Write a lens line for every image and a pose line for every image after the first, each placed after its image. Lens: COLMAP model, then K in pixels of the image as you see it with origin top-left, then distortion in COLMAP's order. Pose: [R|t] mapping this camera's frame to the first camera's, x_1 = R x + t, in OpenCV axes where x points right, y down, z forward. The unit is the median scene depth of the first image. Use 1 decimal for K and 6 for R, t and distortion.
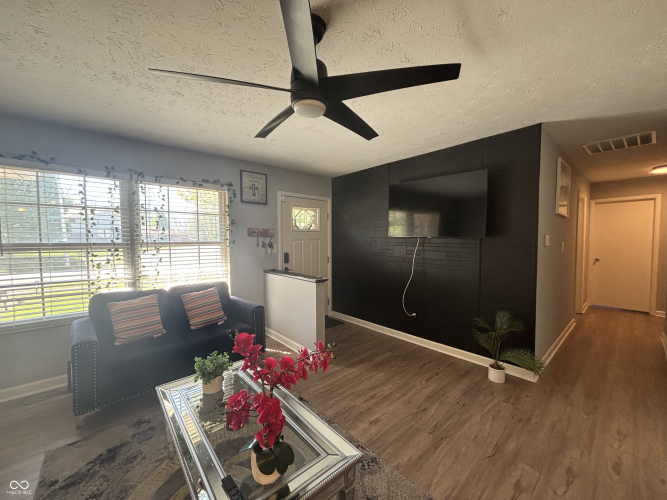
lens RADIAL K [[266.3, 0, 334.1], [0, 266.3, 250.1], [0, 0, 1]] dist [-0.003965, 0.000028]
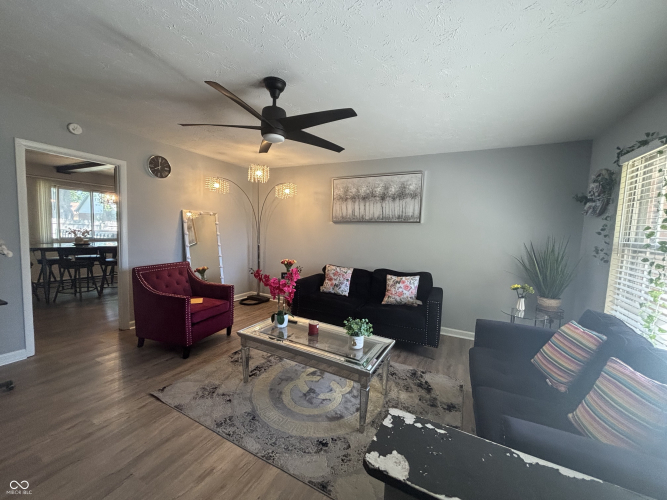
lens RADIAL K [[266.3, 0, 332.7], [0, 266.3, 251.2], [0, 0, 1]] dist [-0.003965, 0.000028]
pose [[-0.932988, -0.006200, -0.359853, 0.100090], [-0.054969, 0.990576, 0.125452, -0.074285], [0.355684, 0.136826, -0.924536, 1.866261]]
